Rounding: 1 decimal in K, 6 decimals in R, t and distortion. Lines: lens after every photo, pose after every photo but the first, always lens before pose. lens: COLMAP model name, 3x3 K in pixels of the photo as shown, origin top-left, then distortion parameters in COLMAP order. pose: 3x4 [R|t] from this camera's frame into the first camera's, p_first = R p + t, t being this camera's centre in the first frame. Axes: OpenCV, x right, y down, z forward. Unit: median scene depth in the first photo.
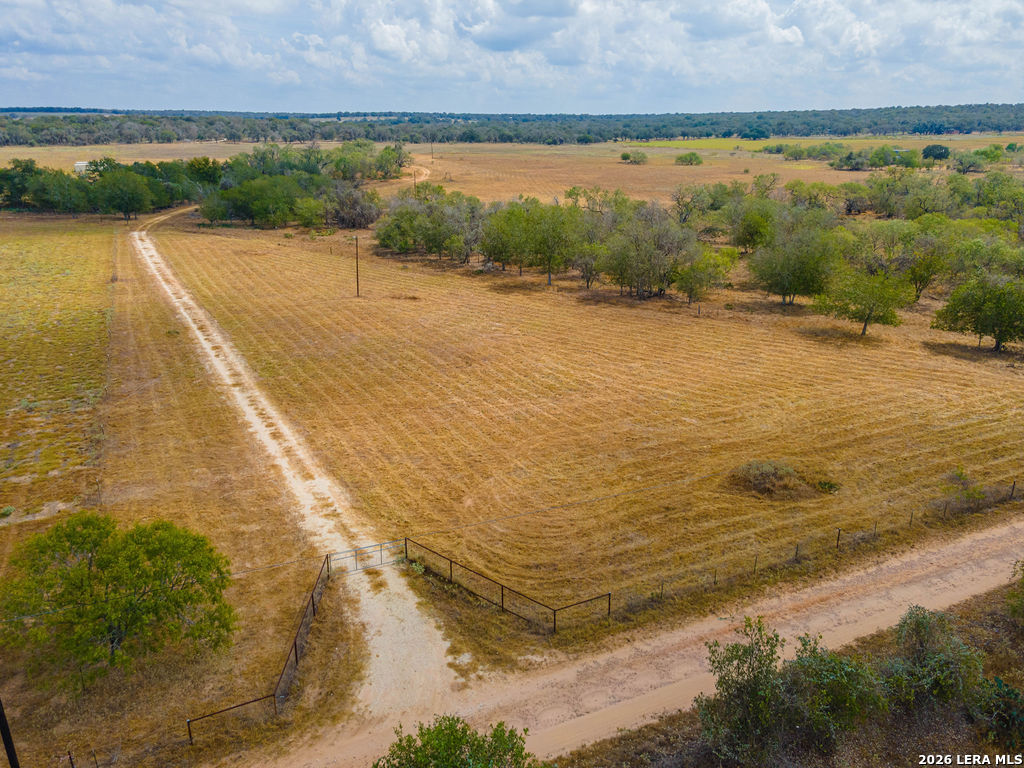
lens RADIAL K [[737.7, 0, 507.1], [0, 737.7, 386.4], [0, 0, 1]] dist [0.027395, 0.043209]
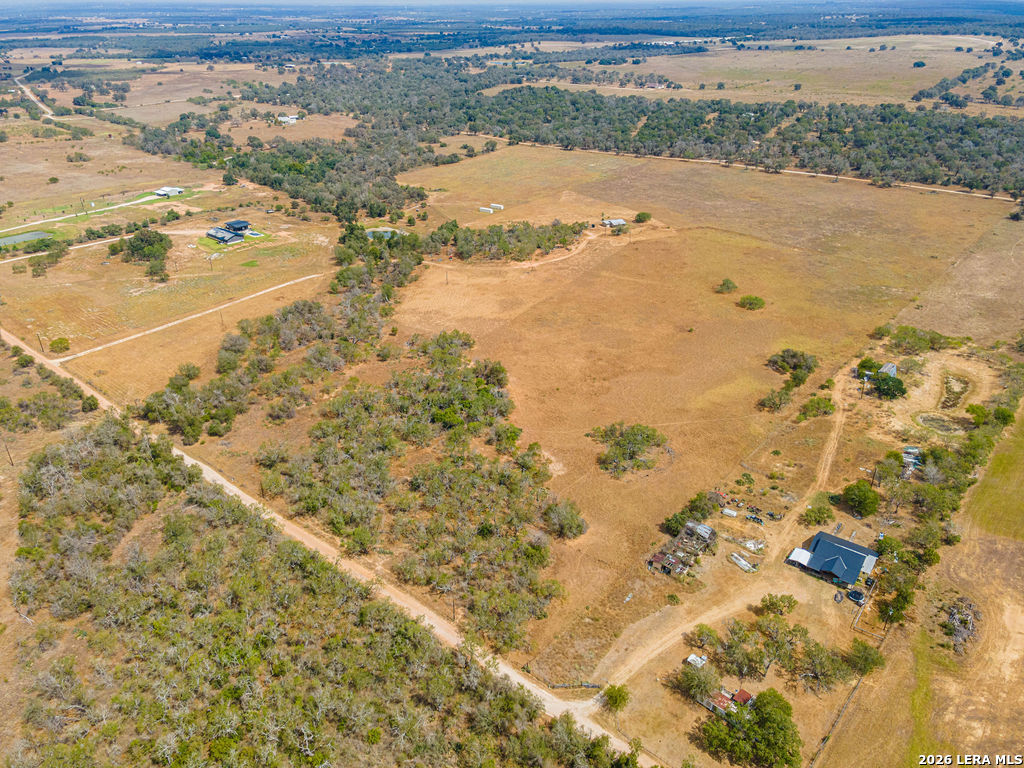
lens RADIAL K [[747.0, 0, 504.9], [0, 747.0, 371.3], [0, 0, 1]] dist [0.035217, 0.028995]
pose [[0.400346, 0.408667, -0.820191, 8.270087], [-0.297648, 0.904511, 0.305394, -3.429300], [0.866677, 0.121865, 0.483756, 0.900534]]
